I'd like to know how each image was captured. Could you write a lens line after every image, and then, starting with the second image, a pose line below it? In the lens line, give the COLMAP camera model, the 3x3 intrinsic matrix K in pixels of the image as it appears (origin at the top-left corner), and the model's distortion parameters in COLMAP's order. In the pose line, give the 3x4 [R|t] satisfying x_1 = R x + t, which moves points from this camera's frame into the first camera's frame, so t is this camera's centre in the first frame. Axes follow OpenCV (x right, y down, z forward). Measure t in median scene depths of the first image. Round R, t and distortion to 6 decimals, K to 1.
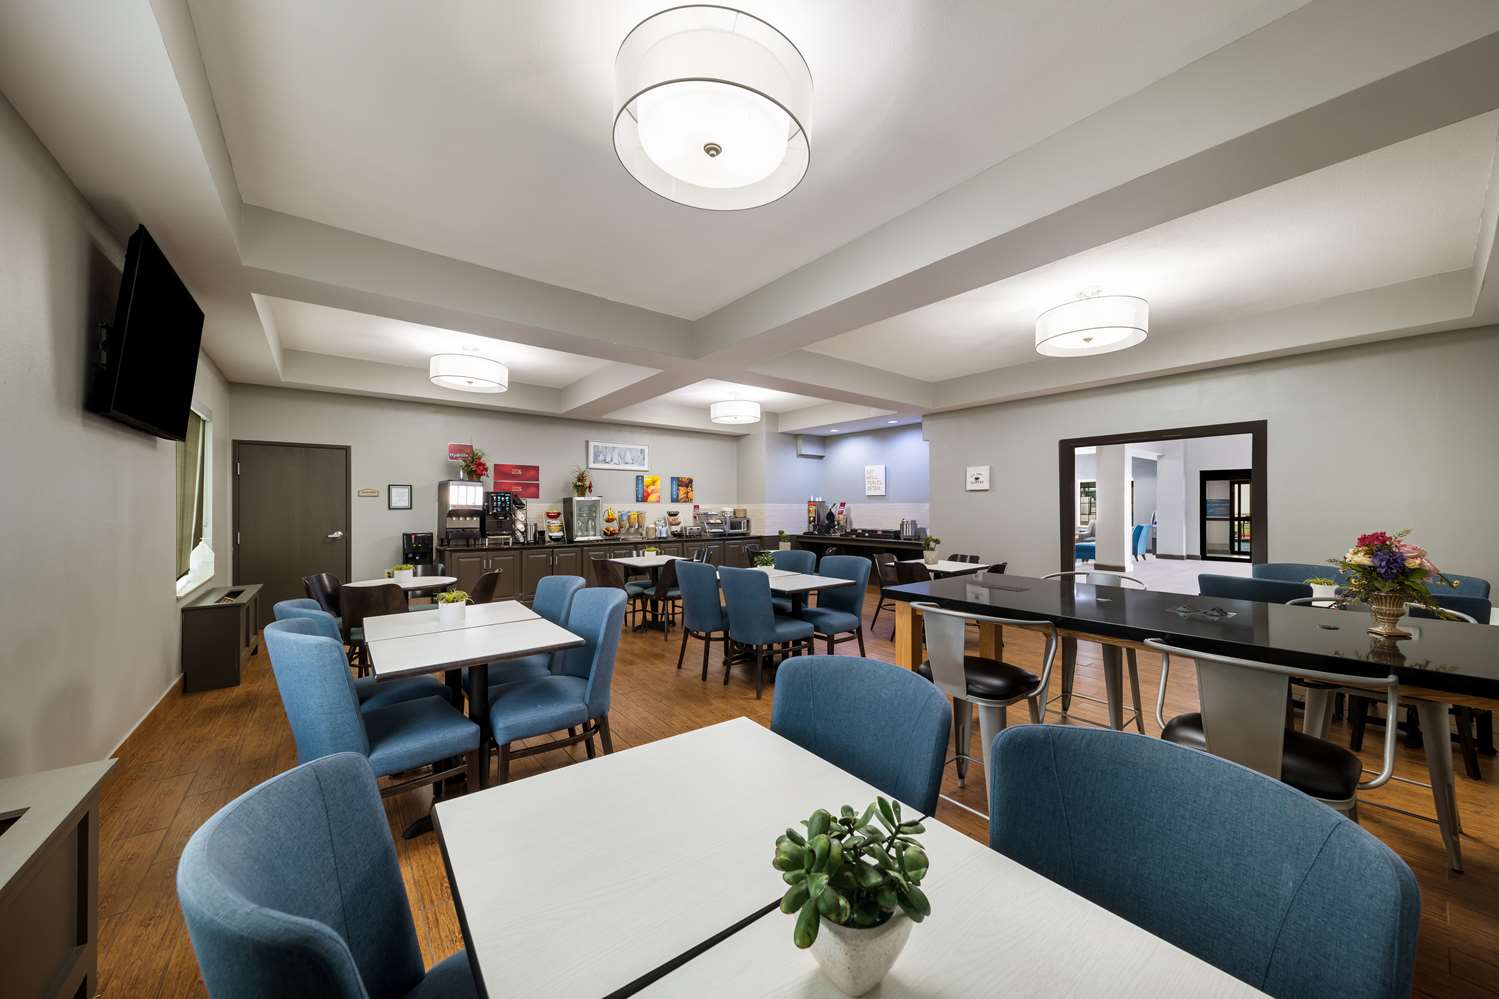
lens RADIAL K [[533.9, 0, 749.9], [0, 533.9, 504.9], [0, 0, 1]] dist [-0.002756, -0.000017]
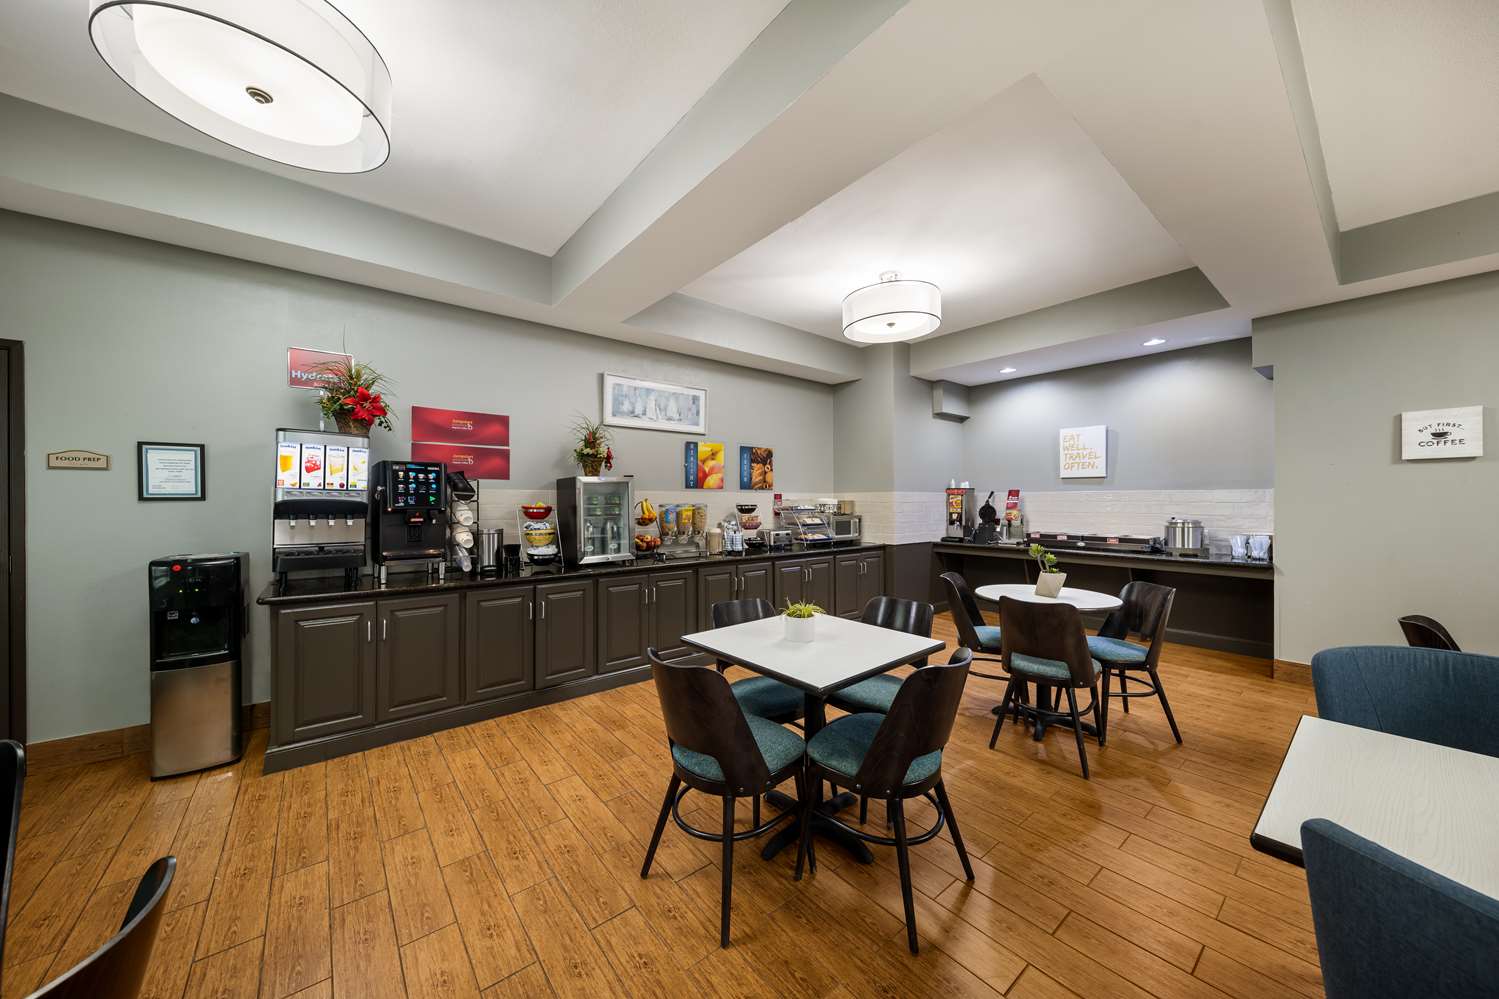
lens RADIAL K [[532.7, 0, 752.2], [0, 532.7, 497.6], [0, 0, 1]] dist [0.003298, 0.000034]
pose [[0.999720, -0.000623, 0.023660, -0.161639], [0.000638, 1.000000, -0.000620, 0.005174], [-0.023660, 0.000634, 0.999720, 0.448955]]
